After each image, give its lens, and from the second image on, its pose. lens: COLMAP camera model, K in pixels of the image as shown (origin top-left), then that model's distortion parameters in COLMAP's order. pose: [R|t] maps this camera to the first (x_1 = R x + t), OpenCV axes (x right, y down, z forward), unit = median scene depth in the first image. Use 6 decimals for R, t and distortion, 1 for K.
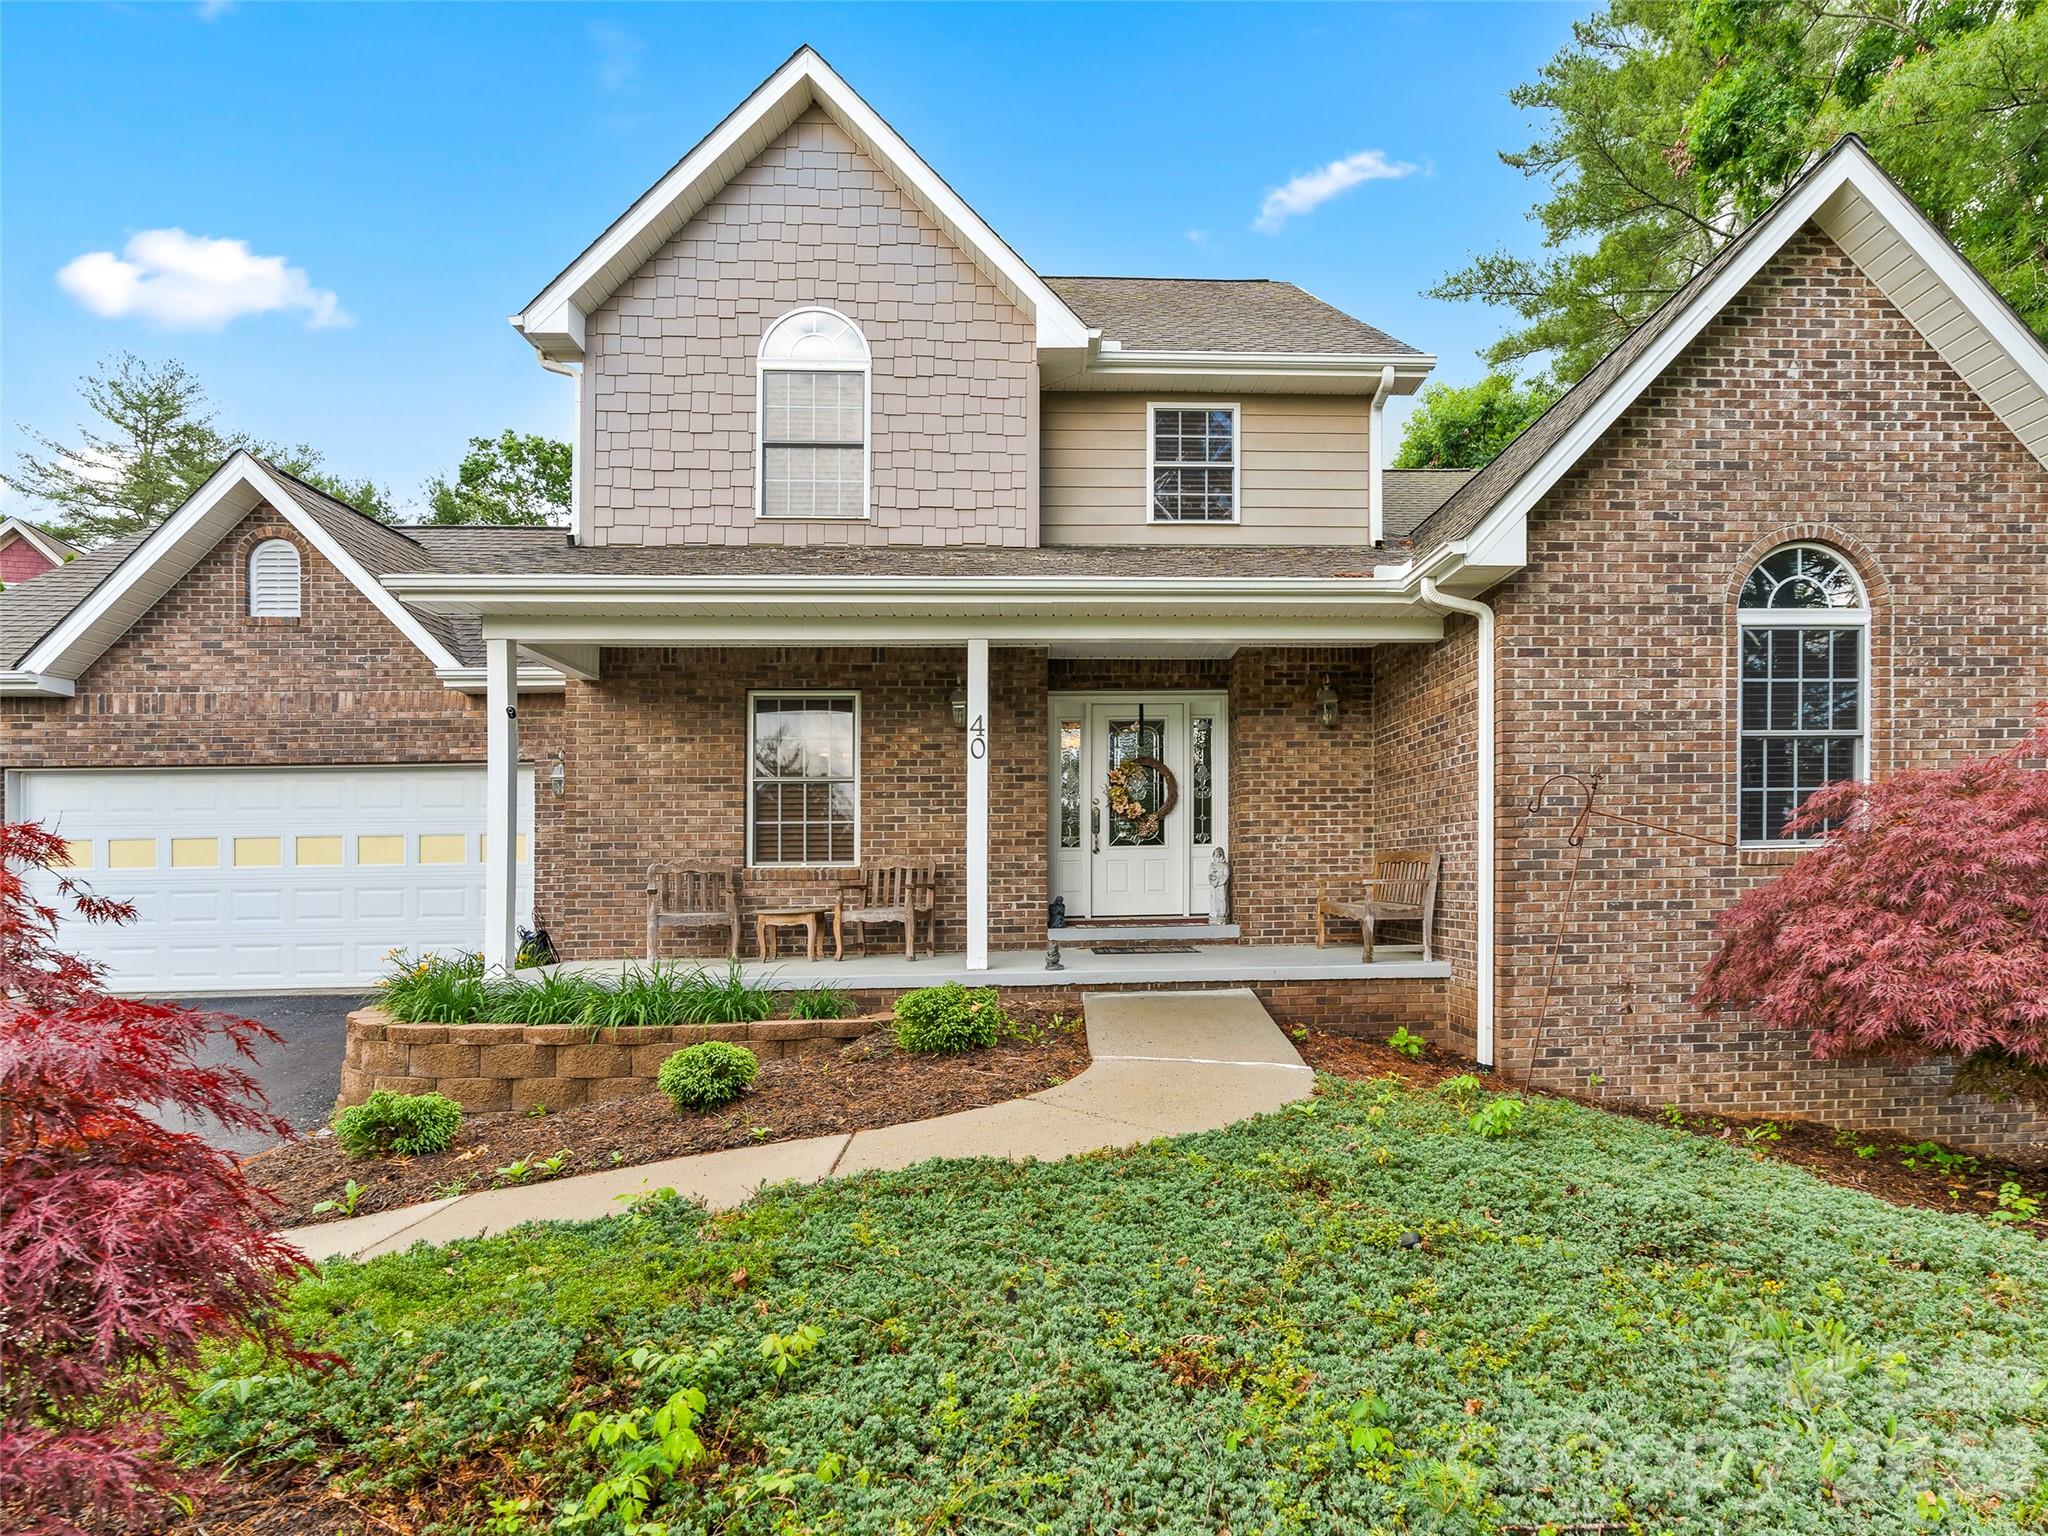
lens RADIAL K [[976.4, 0, 1023.4], [0, 976.4, 920.8], [0, 0, 1]] dist [-0.001746, 0.000233]
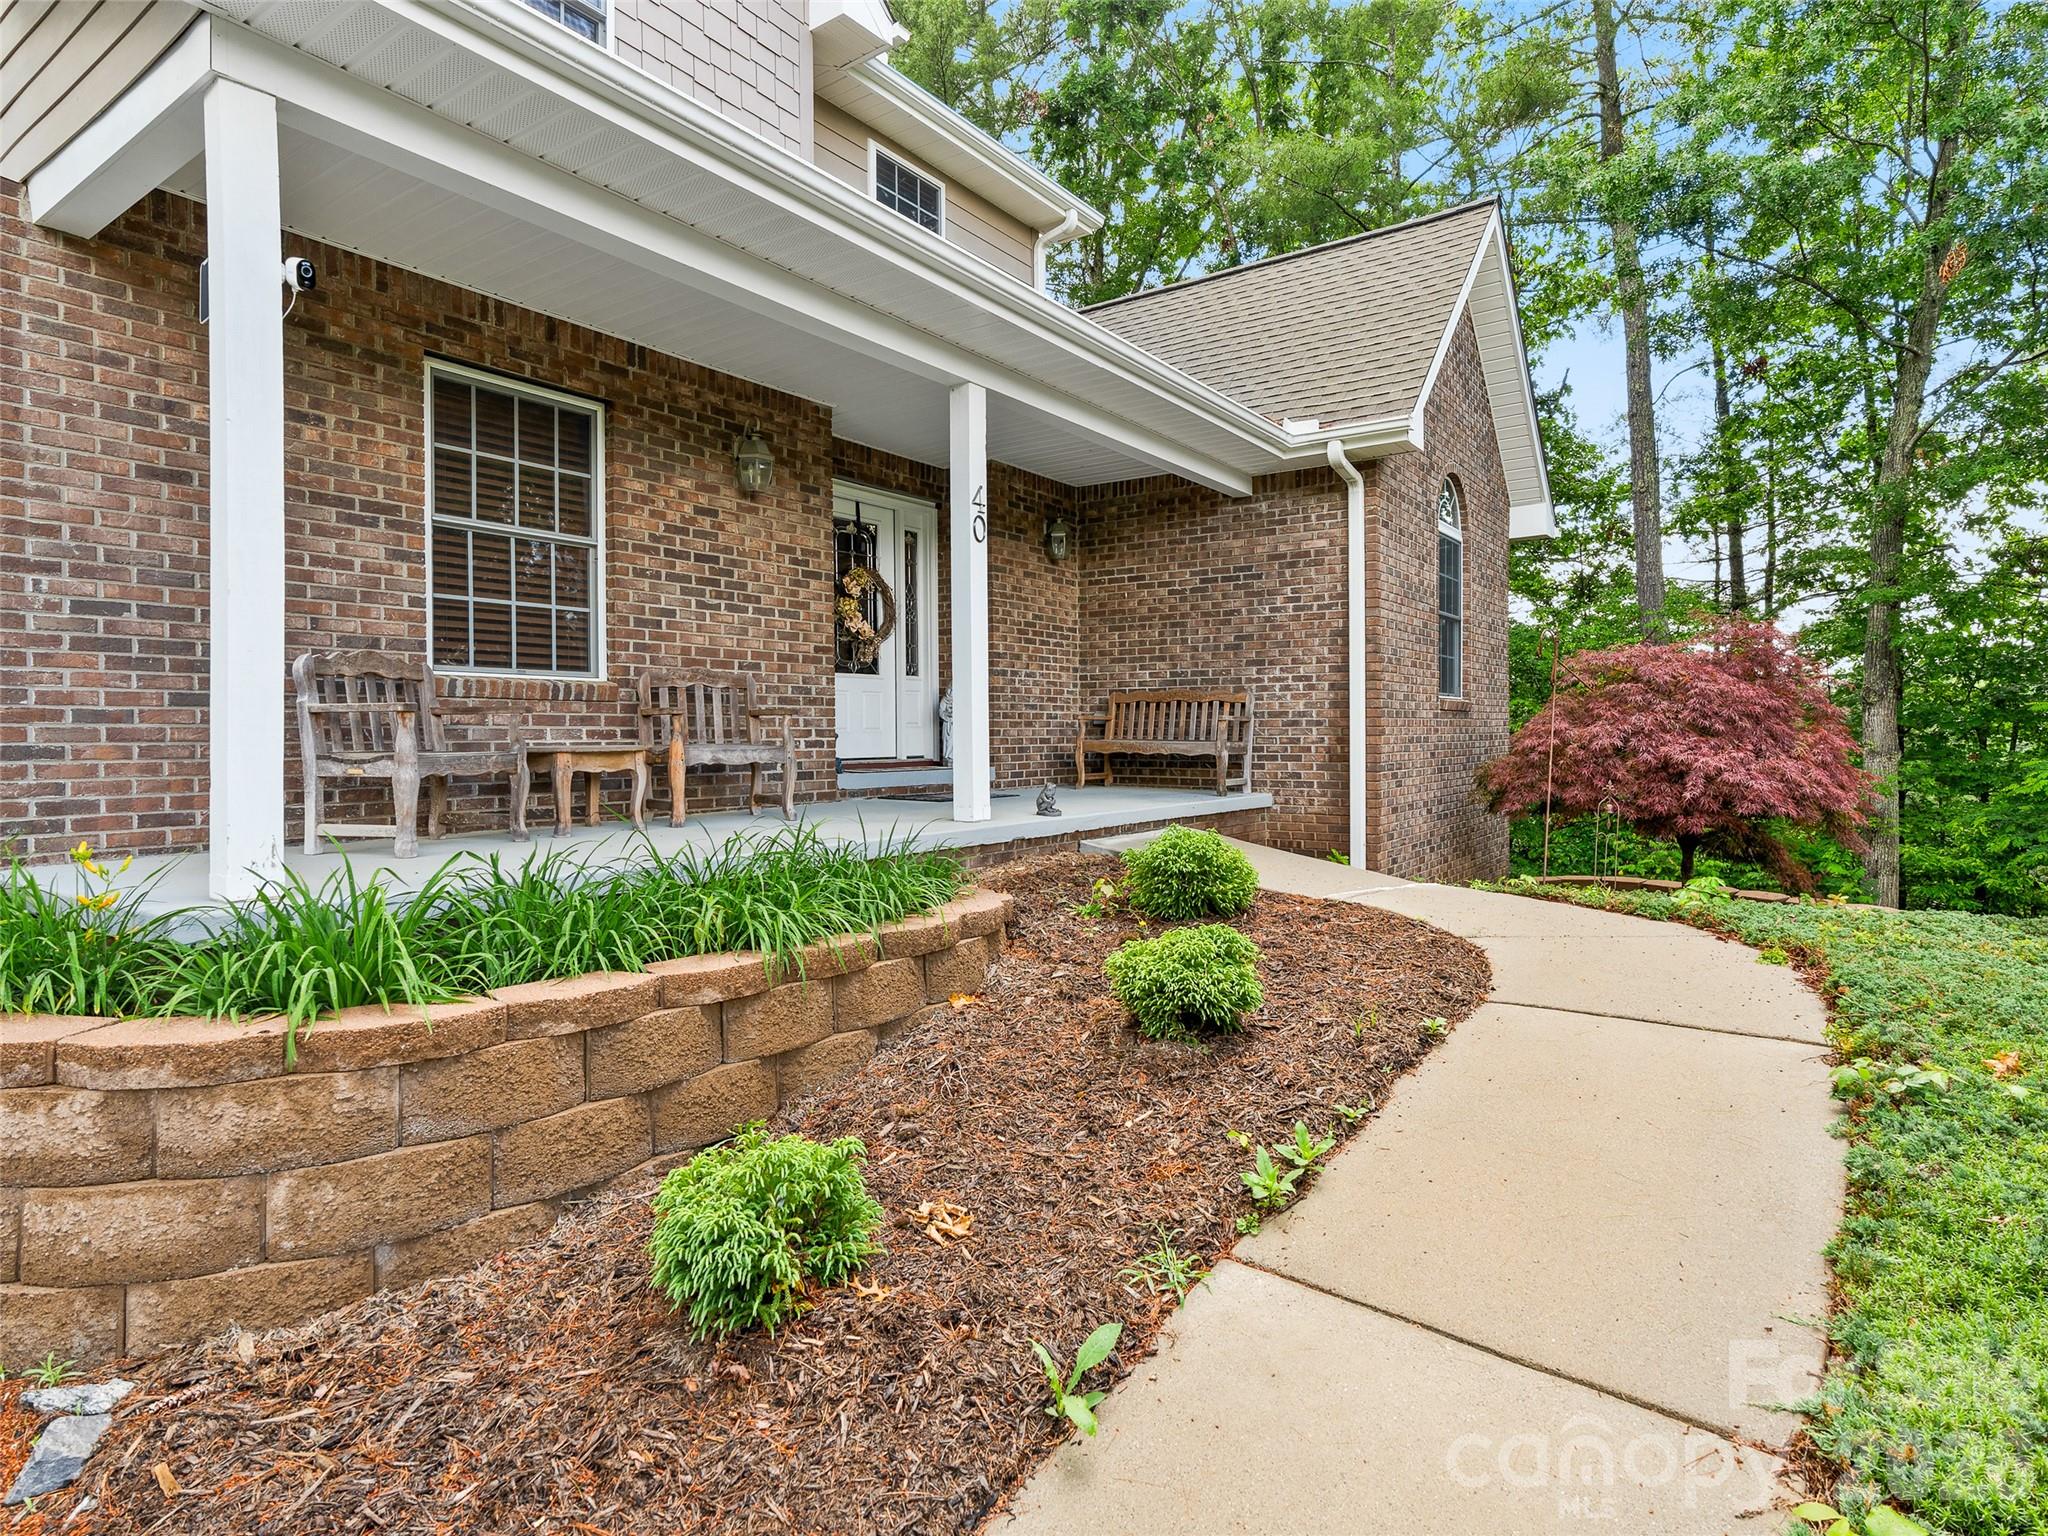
lens RADIAL K [[1048.0, 0, 1013.7], [0, 1048.0, 788.1], [0, 0, 1]] dist [-0.007550, 0.001798]
pose [[0.654888, -0.027585, 0.755222, -0.513957], [0.025290, 0.999574, 0.014580, 0.010684], [-0.755303, 0.009552, 0.655307, 0.355478]]
